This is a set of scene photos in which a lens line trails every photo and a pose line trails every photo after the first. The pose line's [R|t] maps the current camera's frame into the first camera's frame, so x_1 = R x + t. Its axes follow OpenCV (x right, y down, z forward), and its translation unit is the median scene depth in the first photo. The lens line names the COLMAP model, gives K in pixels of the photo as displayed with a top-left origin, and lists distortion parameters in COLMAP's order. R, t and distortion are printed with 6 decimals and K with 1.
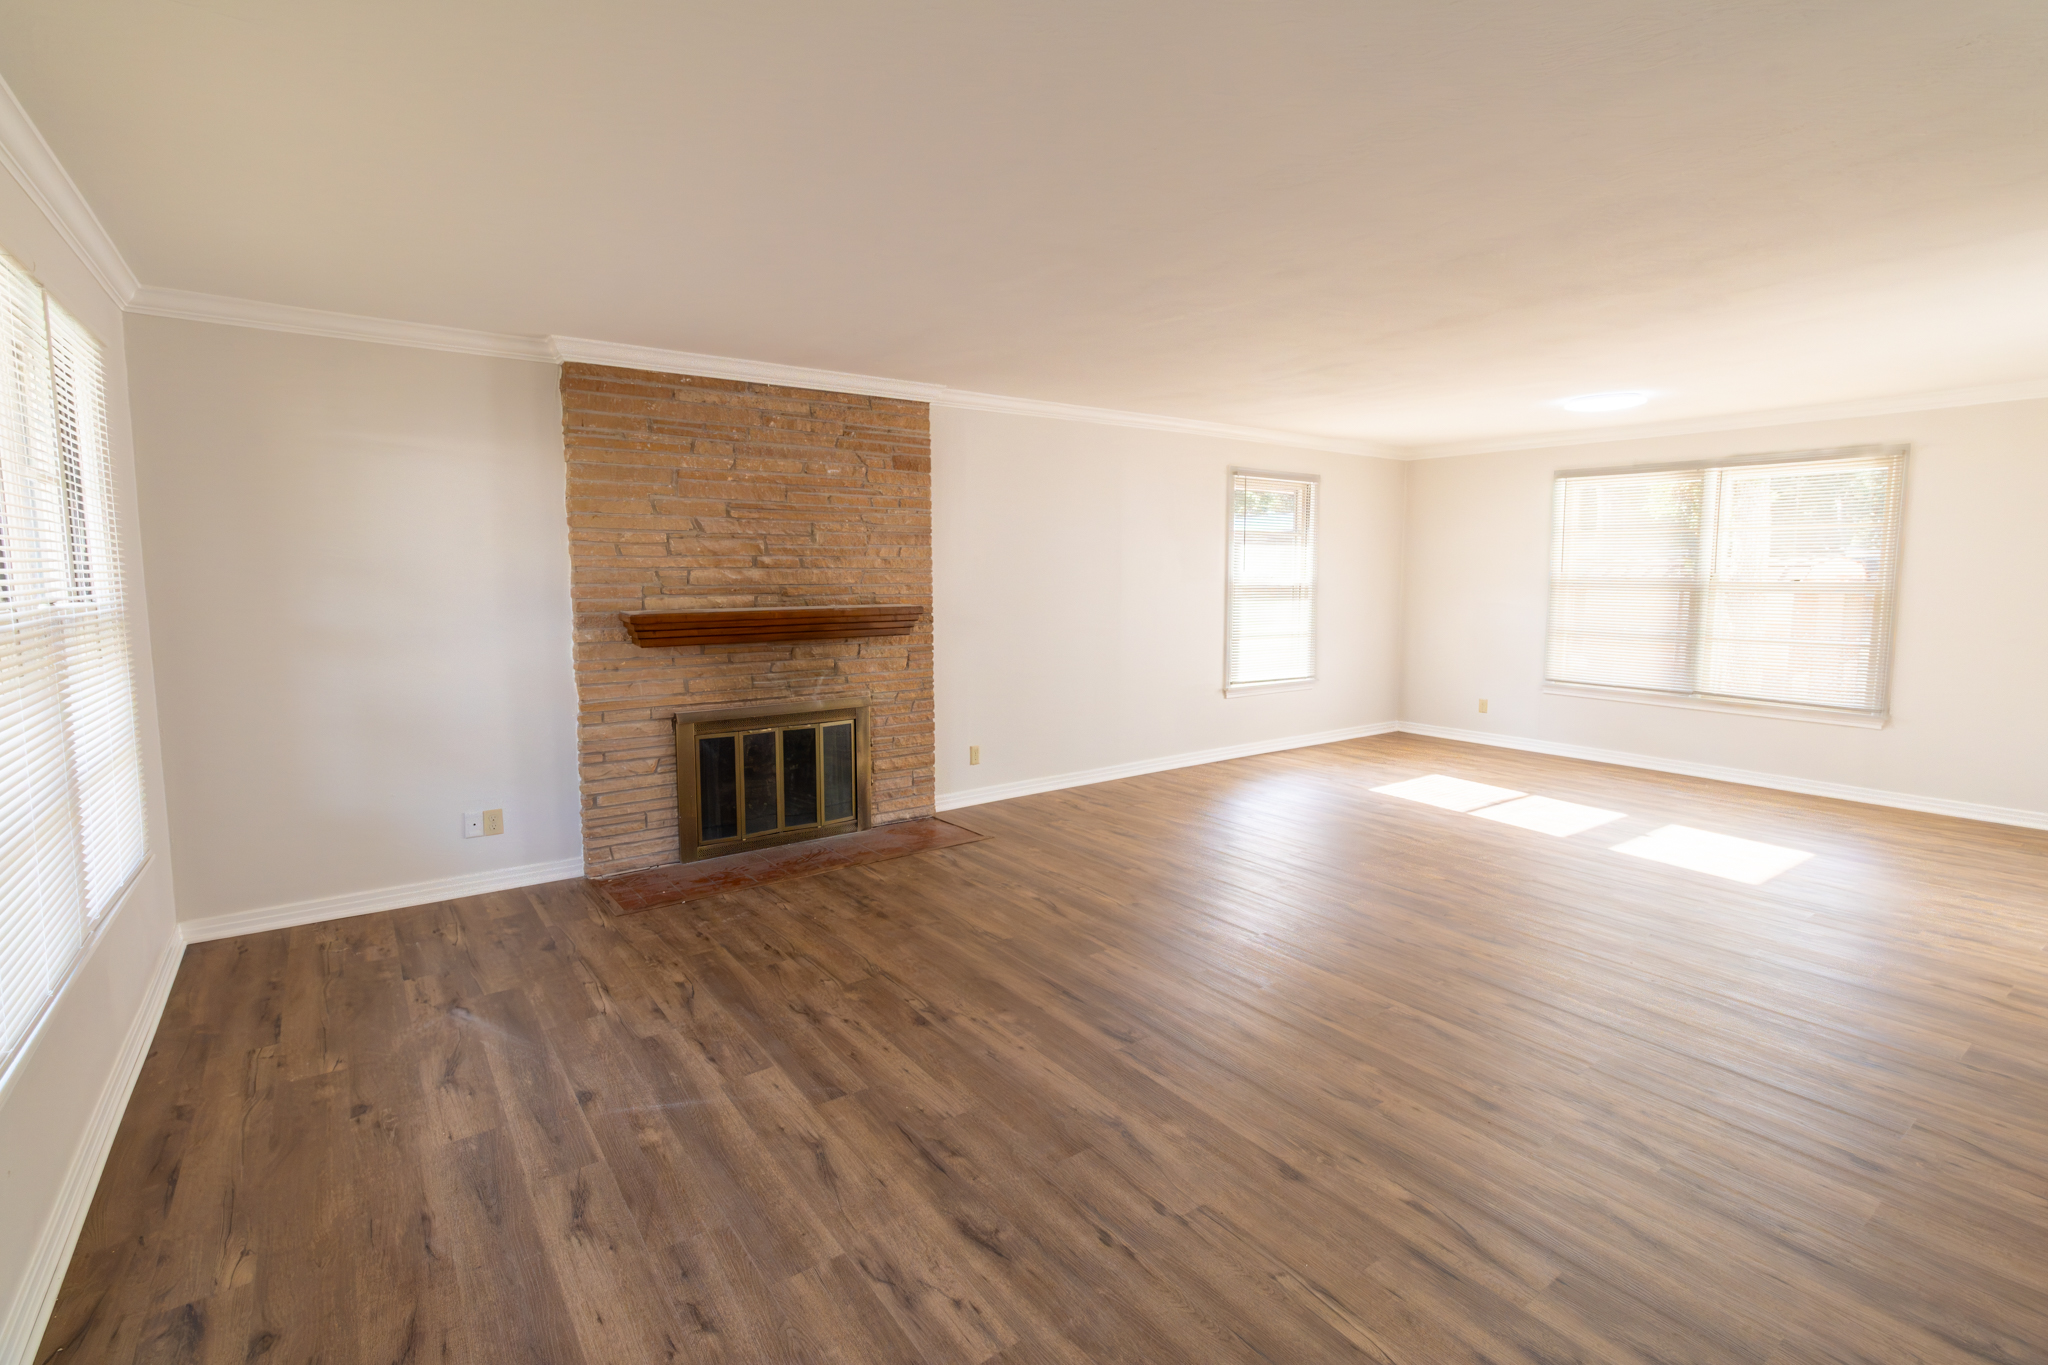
lens RADIAL K [[950.1, 0, 1032.0], [0, 950.1, 665.6], [0, 0, 1]] dist [-0.000485, 0.000464]
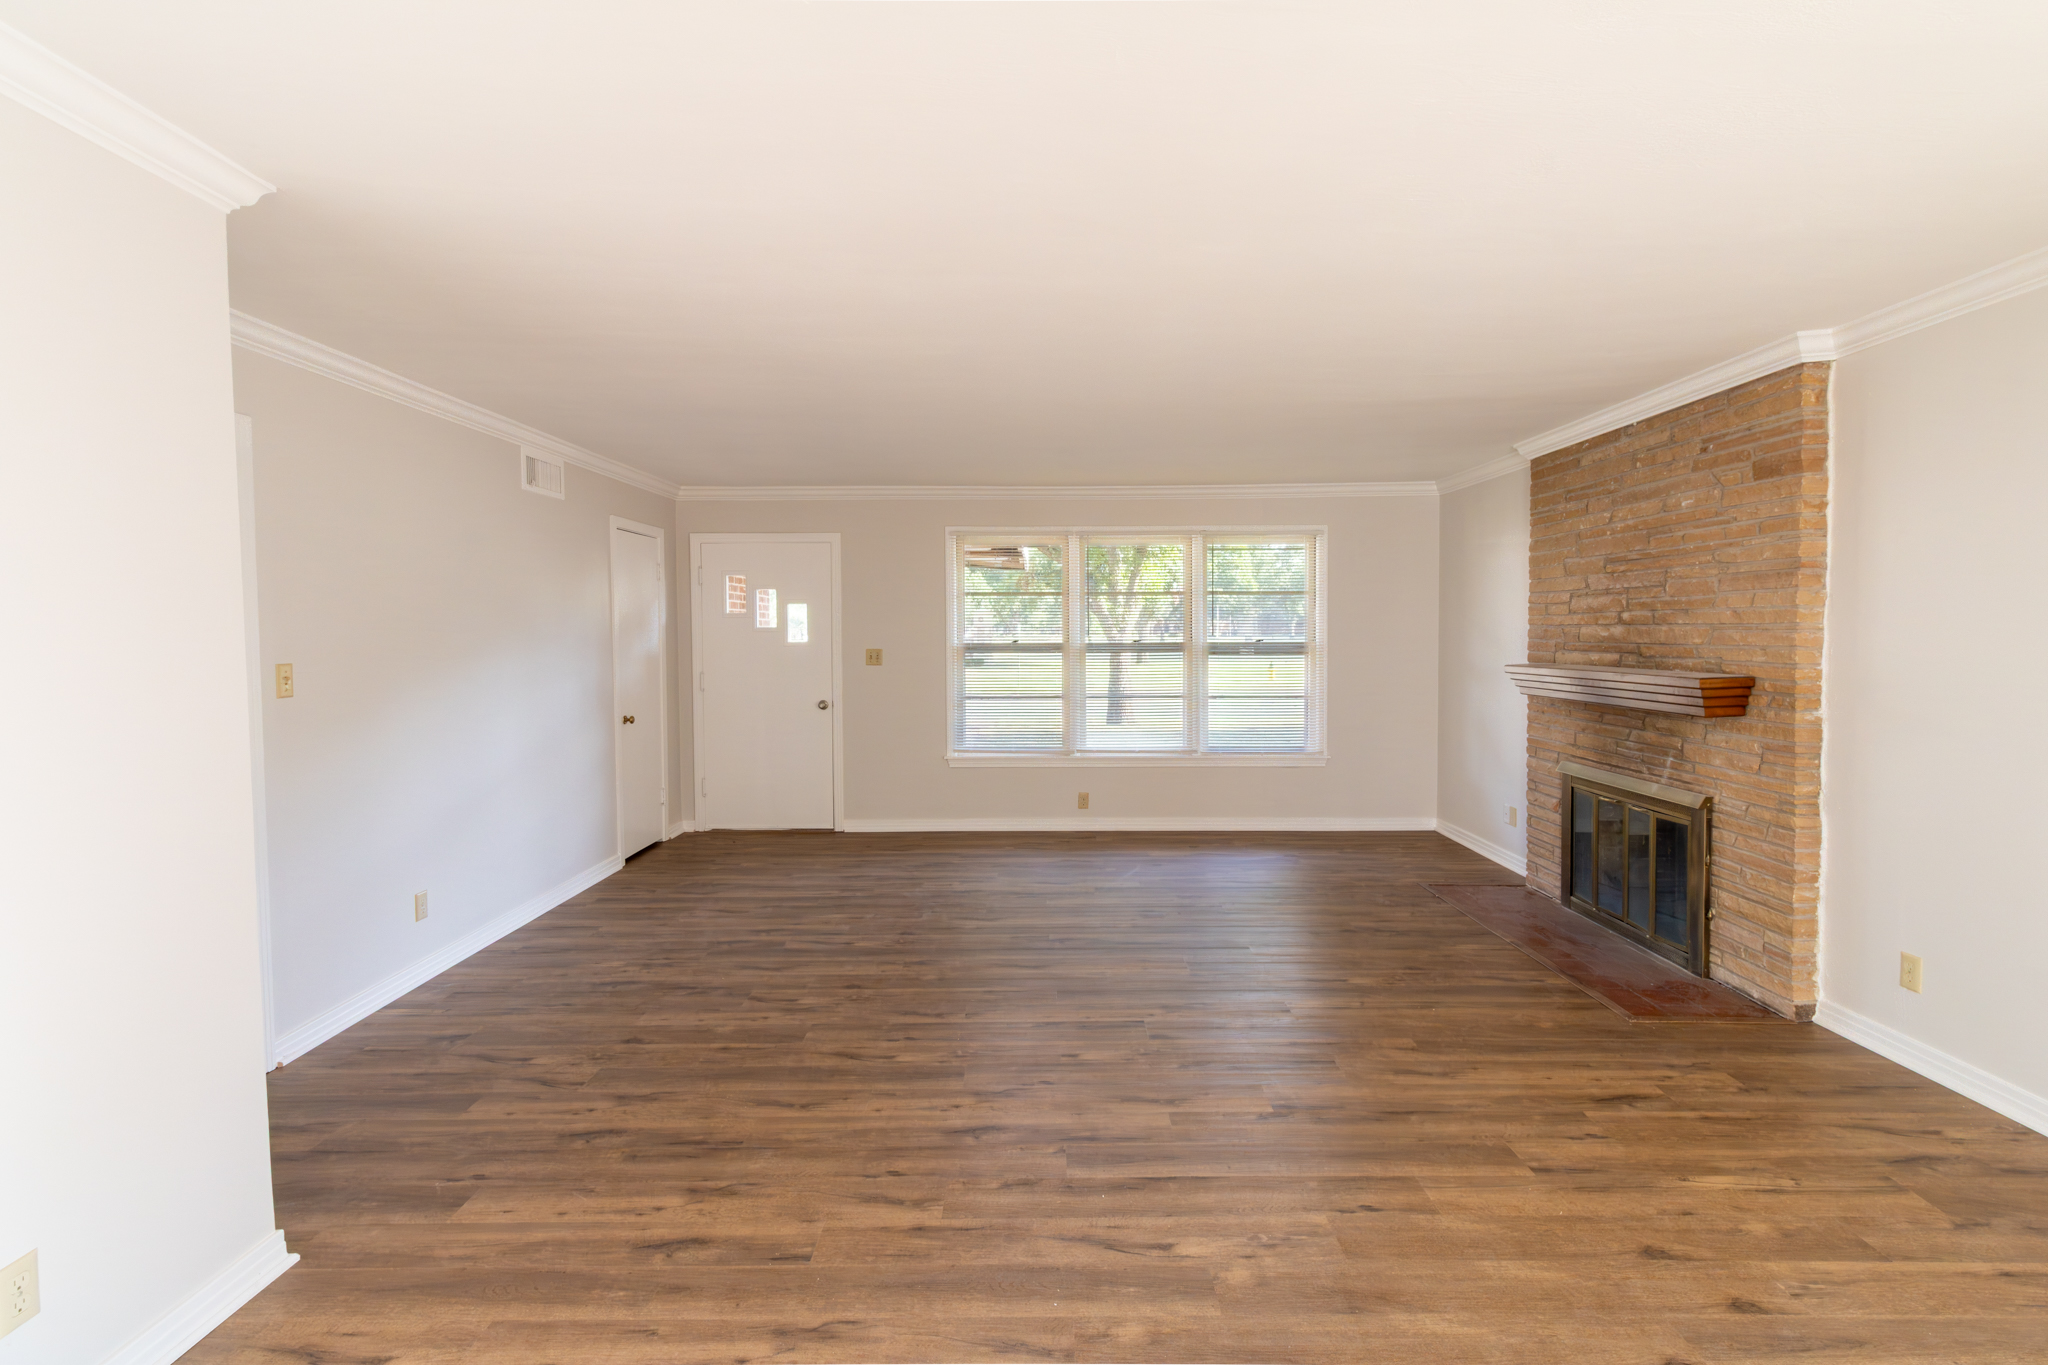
lens RADIAL K [[947.5, 0, 1019.8], [0, 947.5, 665.1], [0, 0, 1]] dist [0.000826, 0.000111]
pose [[-0.610046, 0.035096, -0.791588, 0.817385], [-0.070761, 0.992614, 0.098541, -0.116027], [0.789200, 0.116128, -0.603057, 1.127535]]
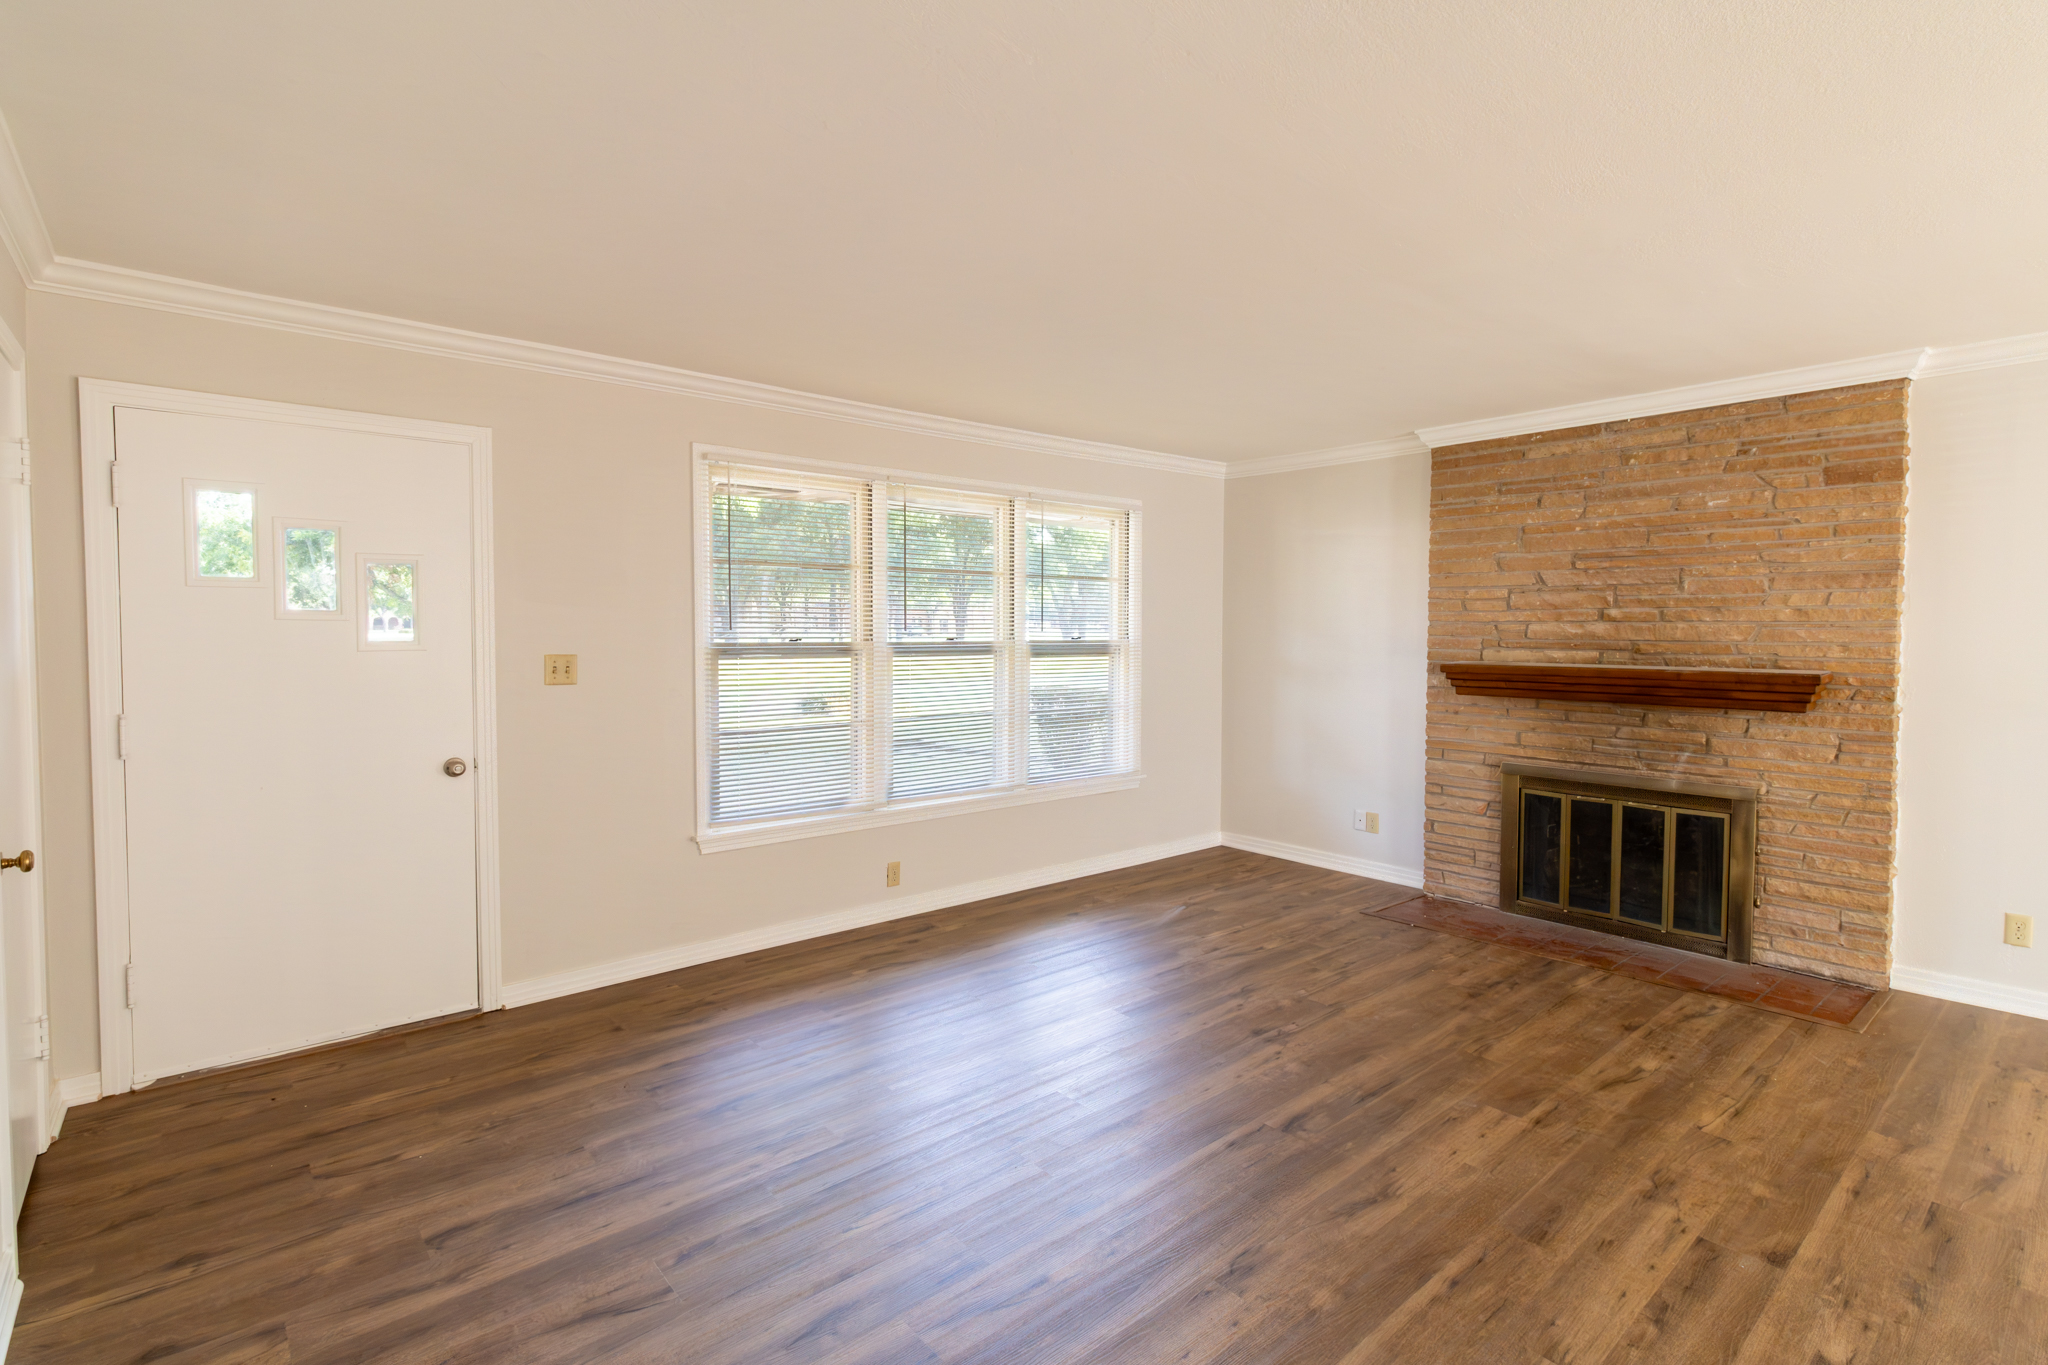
lens RADIAL K [[975.5, 0, 1026.4], [0, 975.5, 666.4], [0, 0, 1]] dist [0.001399, -0.000216]
pose [[0.067399, 0.043075, -0.996796, 0.629336], [-0.100091, 0.994320, 0.036200, -0.039136], [0.992693, 0.097330, 0.071327, 0.394537]]
